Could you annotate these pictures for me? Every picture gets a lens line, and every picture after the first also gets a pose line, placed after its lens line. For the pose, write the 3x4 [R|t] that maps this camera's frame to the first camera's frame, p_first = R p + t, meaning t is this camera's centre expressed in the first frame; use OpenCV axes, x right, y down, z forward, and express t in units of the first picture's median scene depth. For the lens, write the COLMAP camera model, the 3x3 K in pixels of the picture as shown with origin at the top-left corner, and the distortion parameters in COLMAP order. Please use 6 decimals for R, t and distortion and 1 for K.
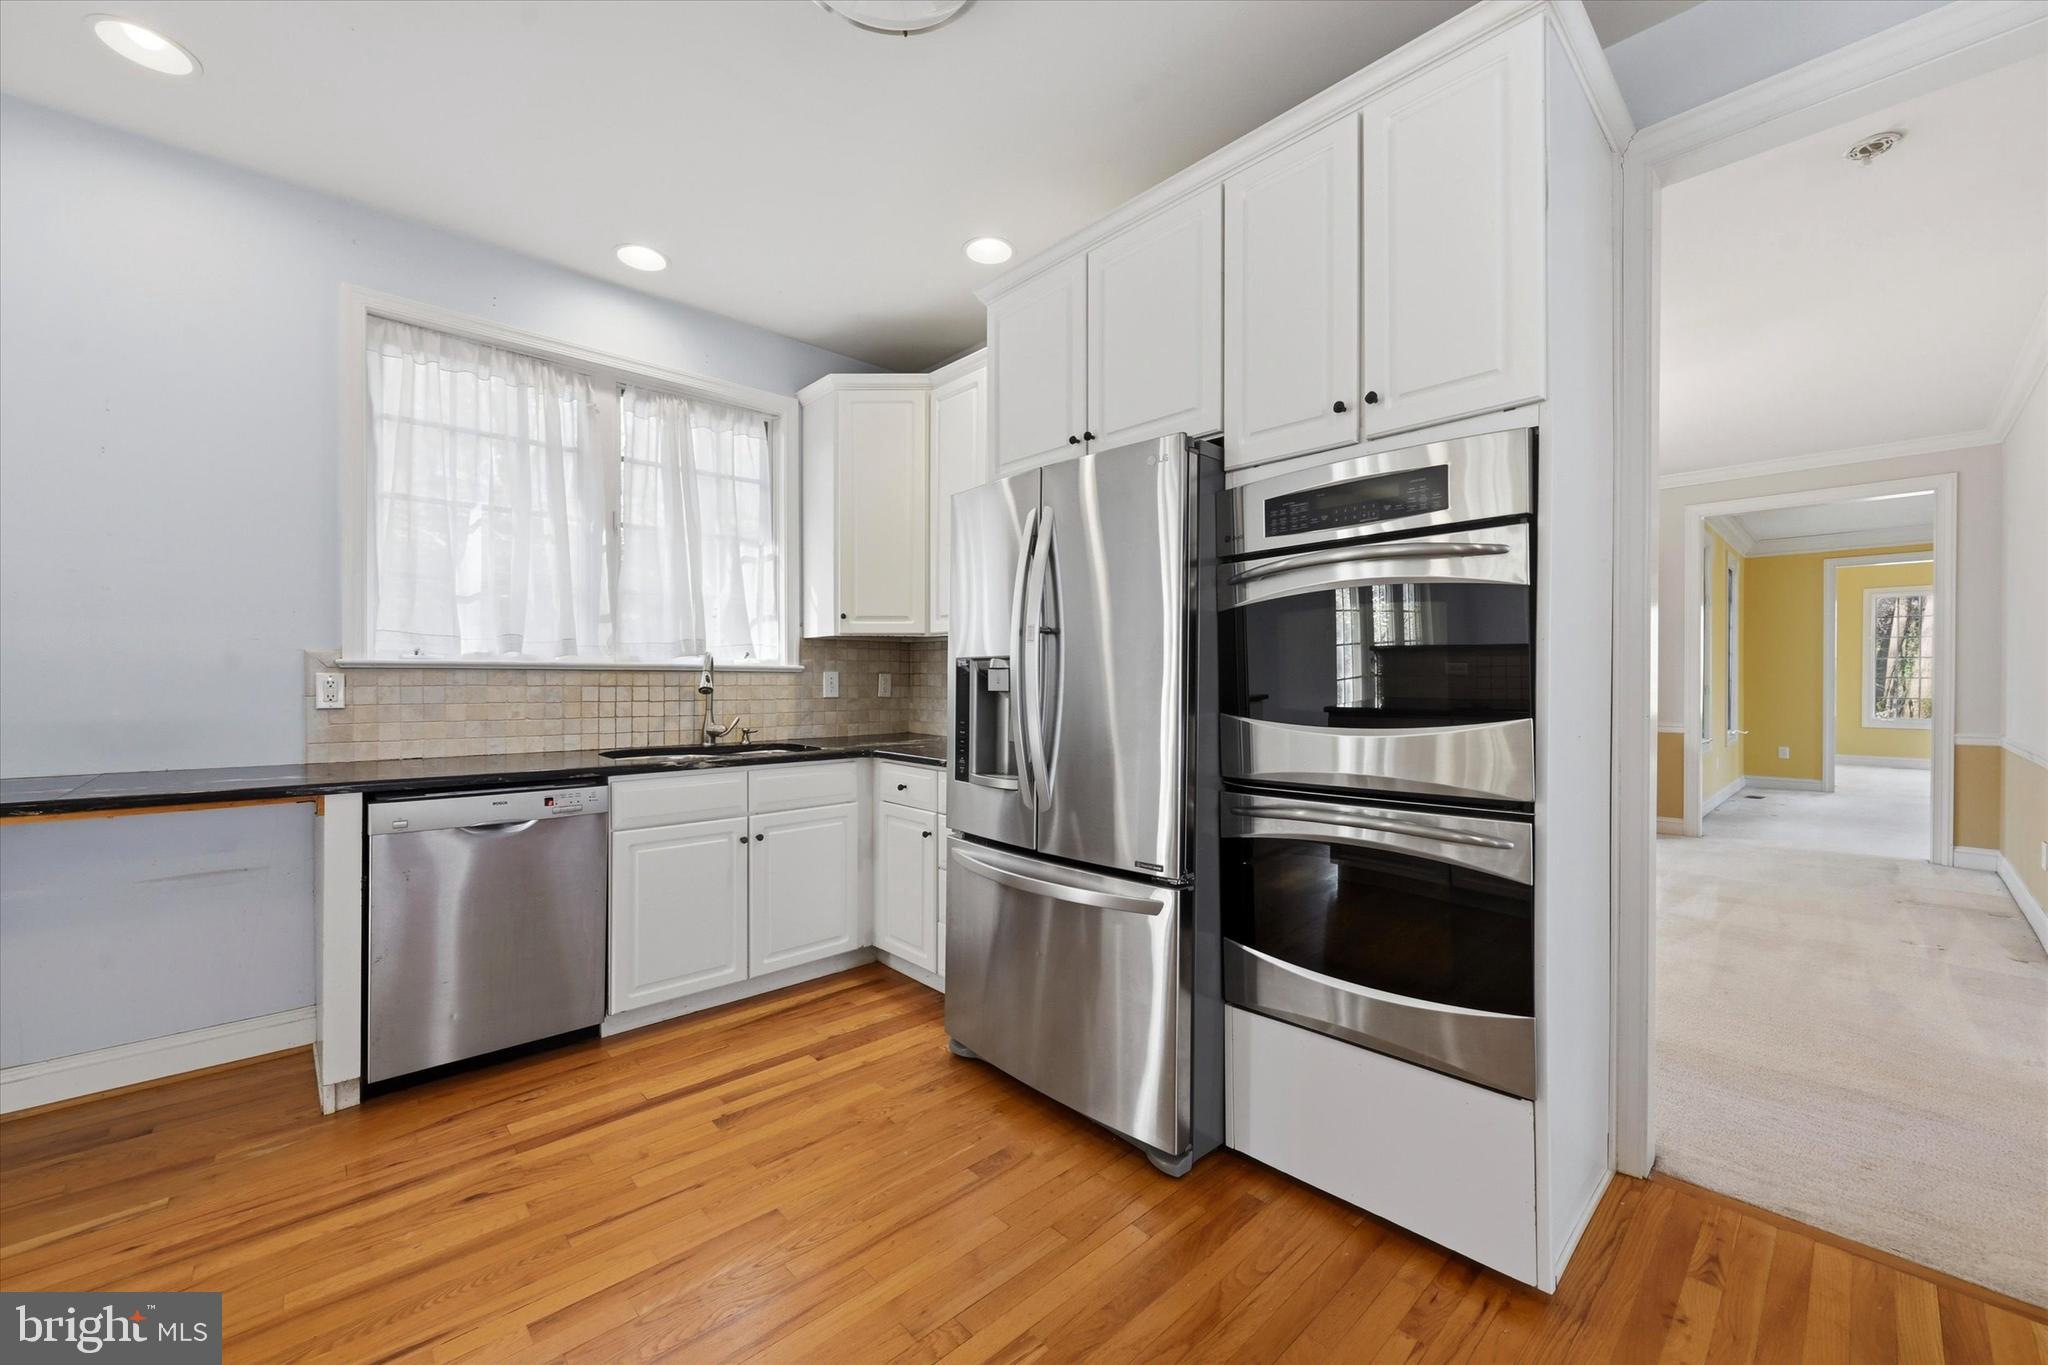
lens RADIAL K [[794.1, 0, 1030.1], [0, 794.1, 679.8], [0, 0, 1]] dist [-0.000622, -0.000202]
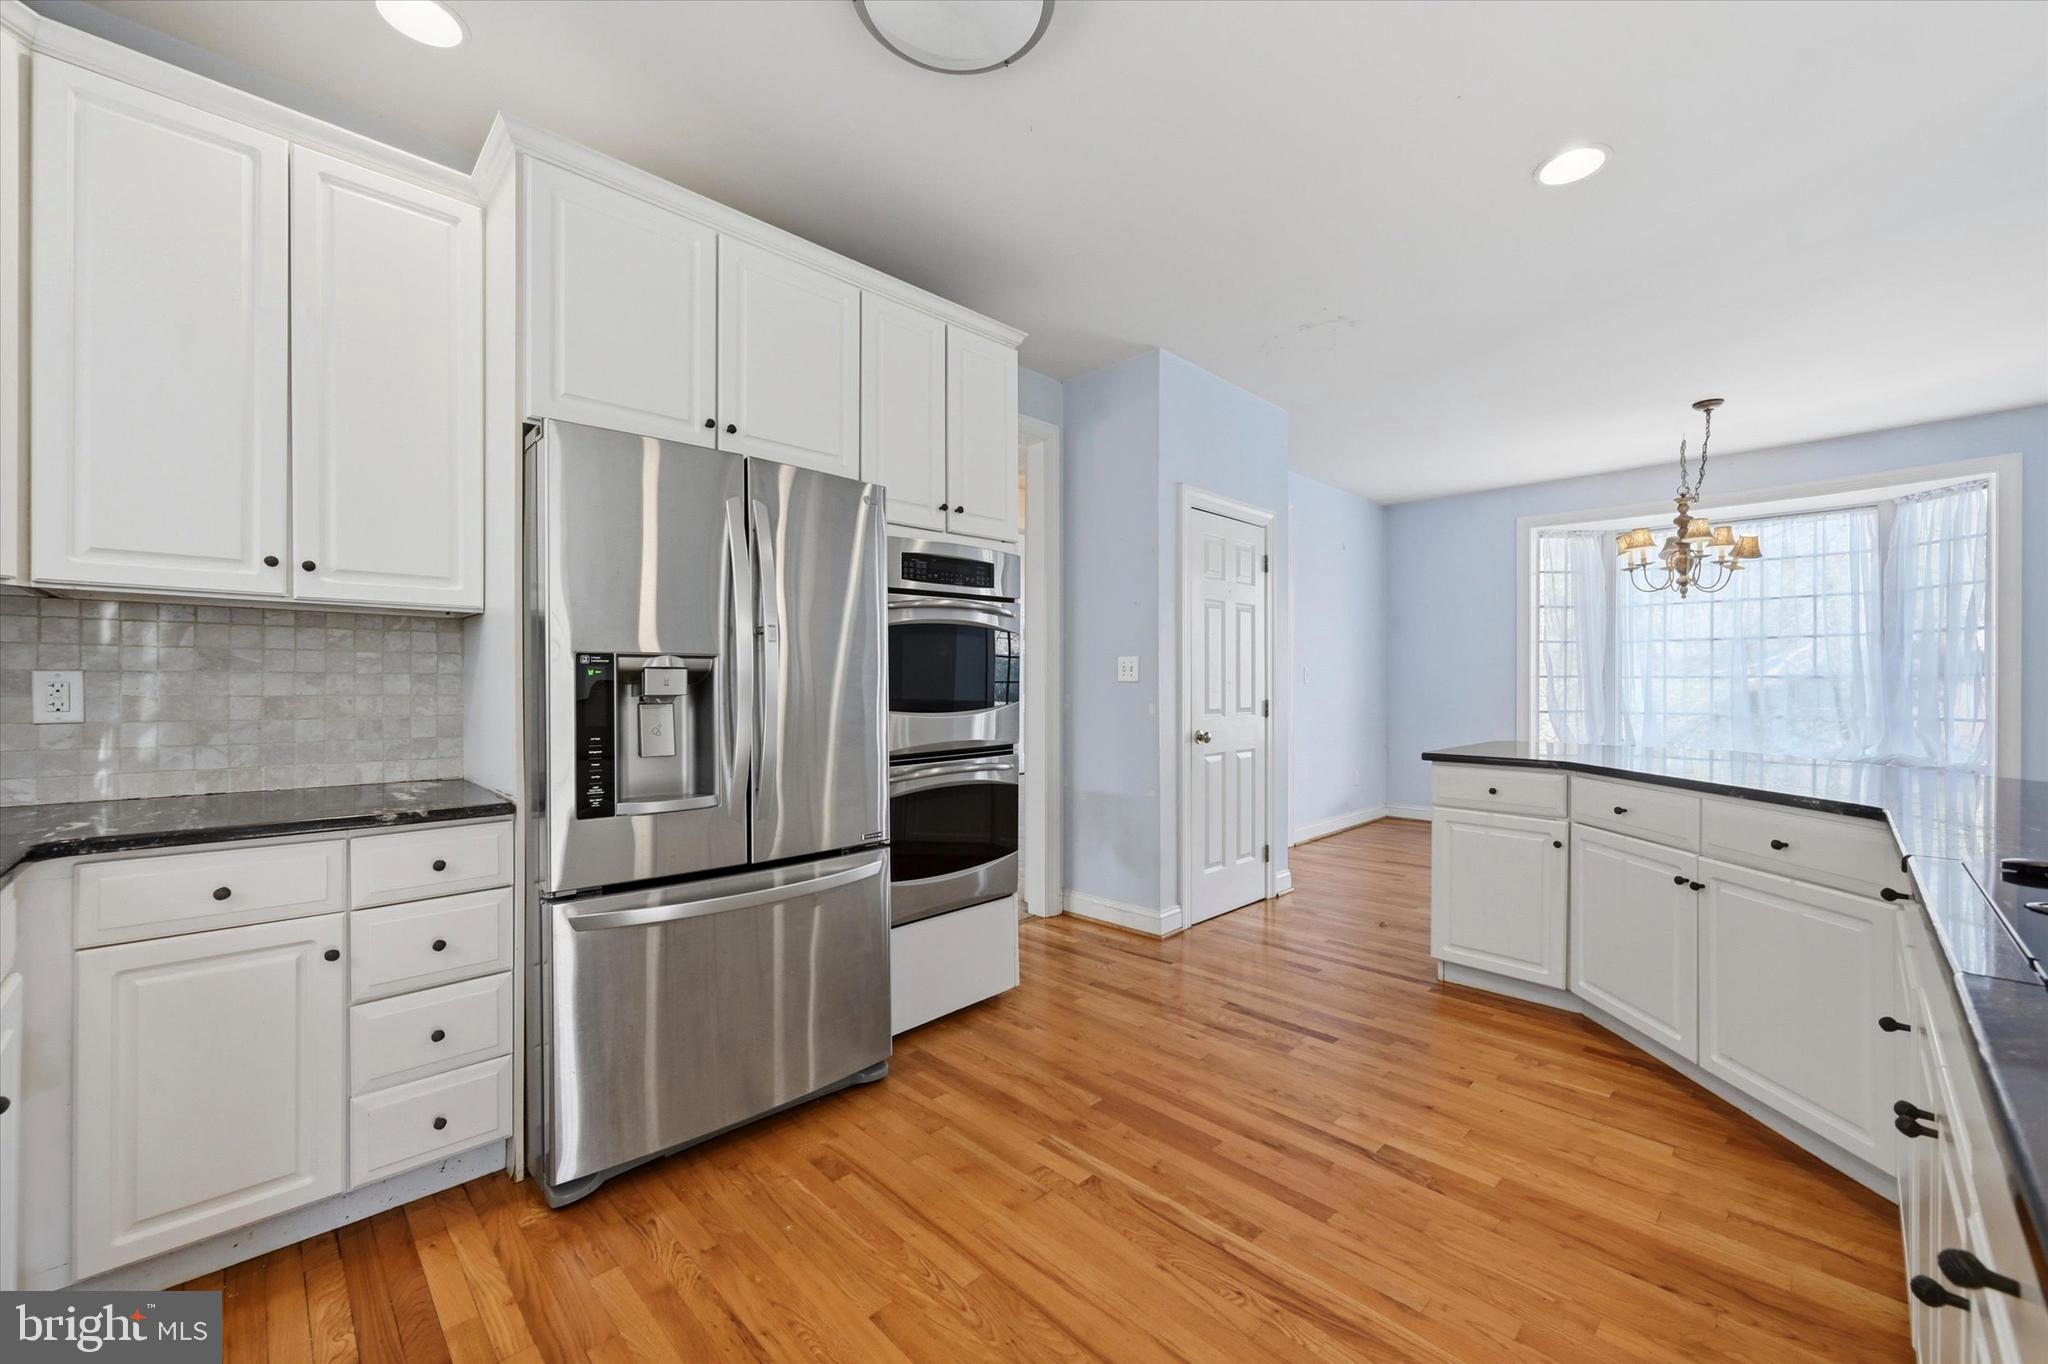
lens RADIAL K [[807.9, 0, 1026.8], [0, 807.9, 679.9], [0, 0, 1]] dist [-0.002594, -0.000989]
pose [[-0.027662, 0.005886, 0.999600, -1.195787], [0.000506, 0.999983, -0.005874, 0.005265], [-0.999617, 0.000343, -0.027665, 0.876741]]
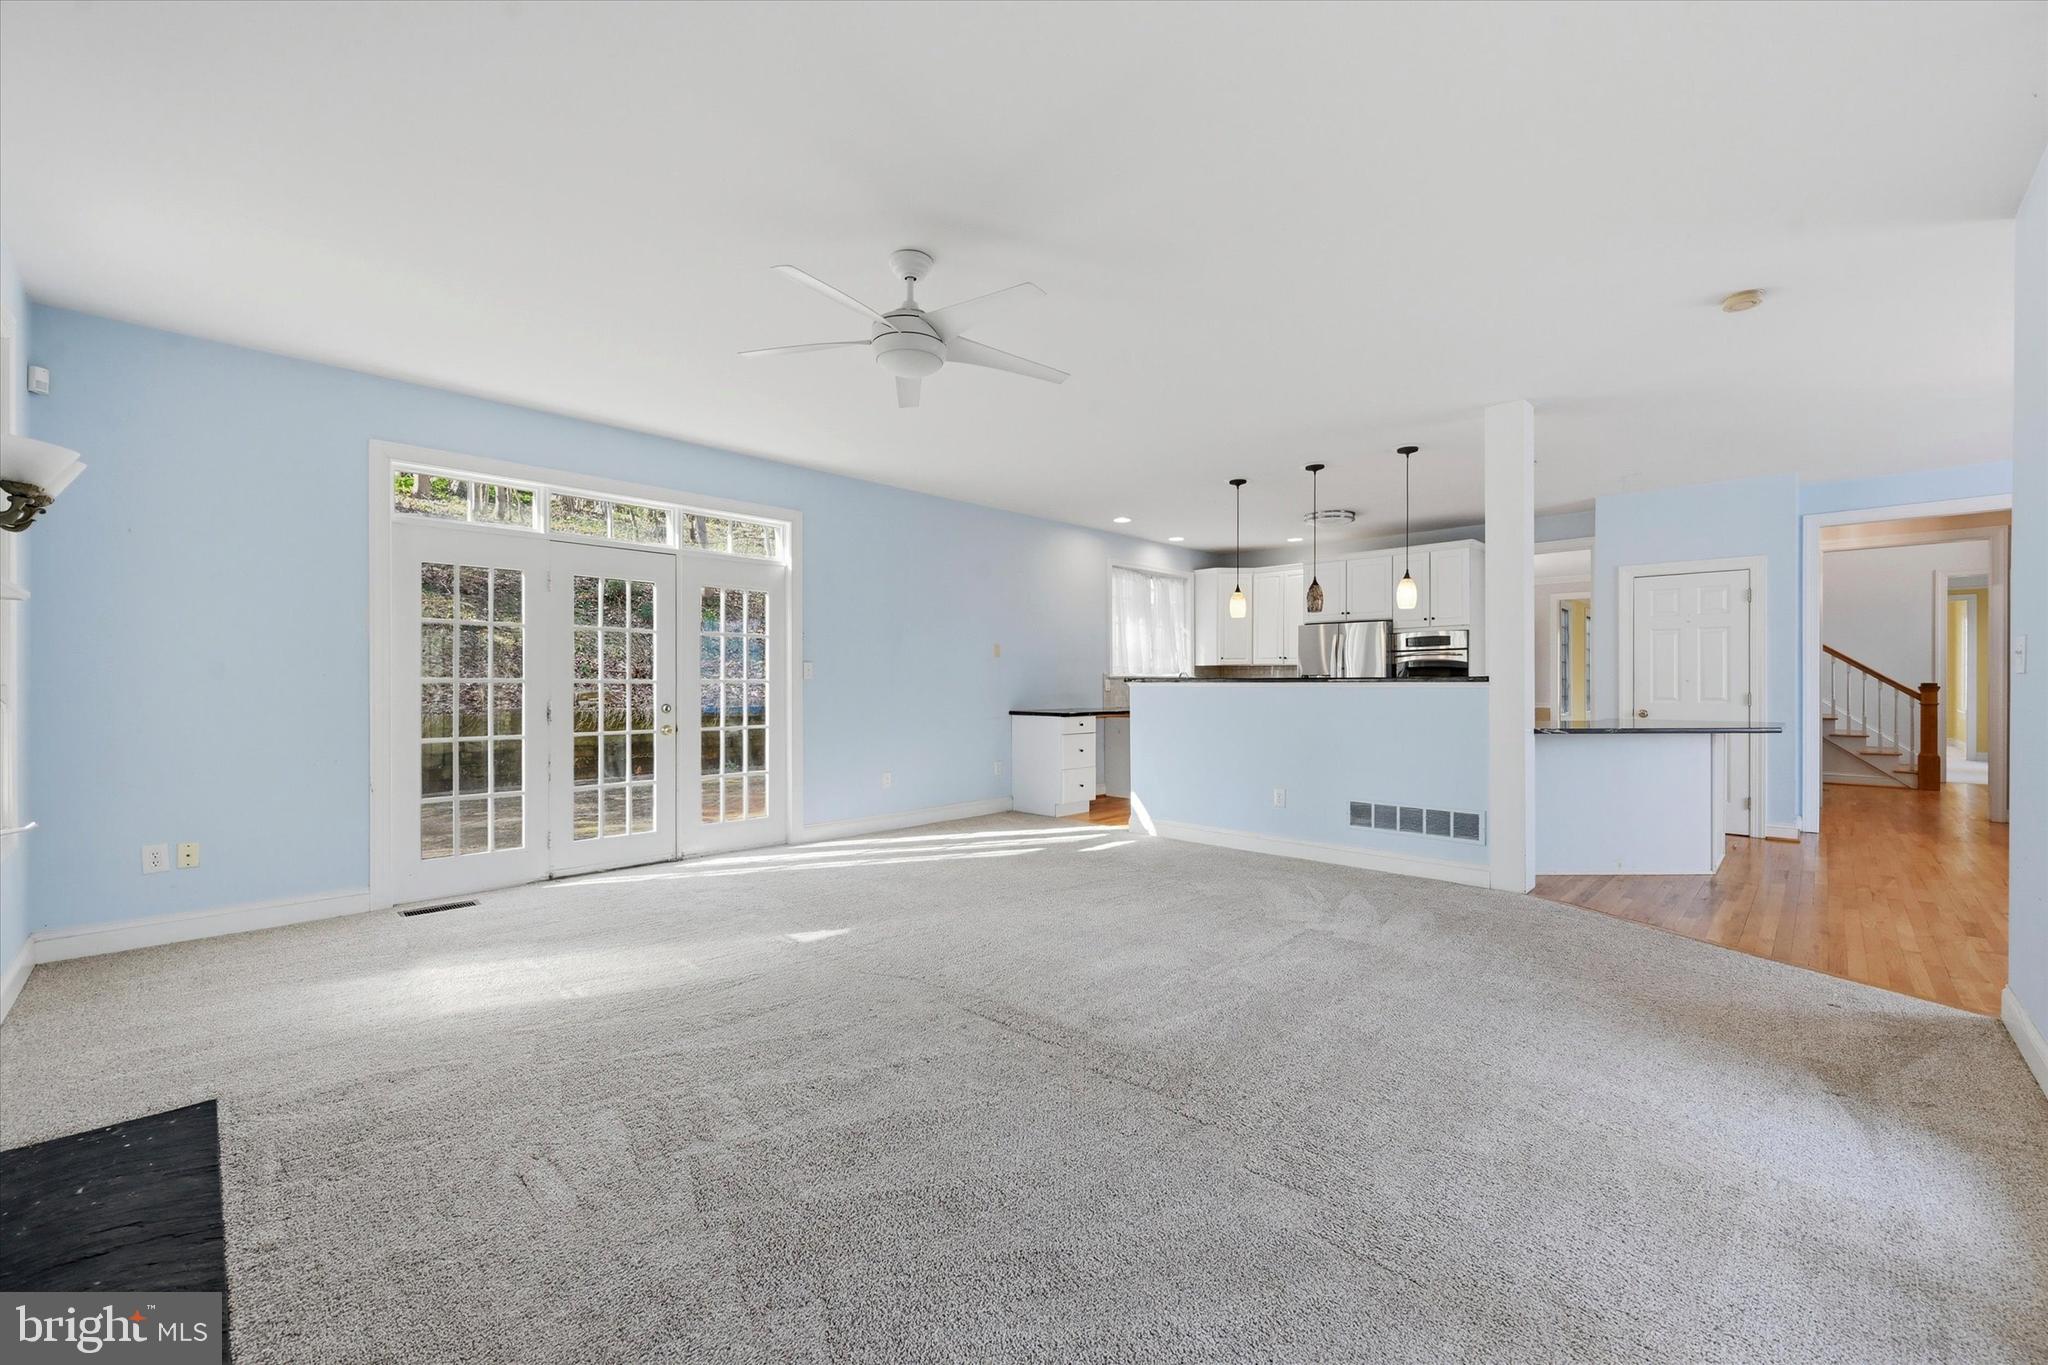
lens RADIAL K [[807.9, 0, 1026.8], [0, 807.9, 680.4], [0, 0, 1]] dist [-0.002594, -0.000989]
pose [[0.998655, -0.001832, 0.051824, -2.007615], [0.001907, 0.999997, -0.001390, -0.004950], [-0.051822, 0.001487, 0.998655, -3.281258]]
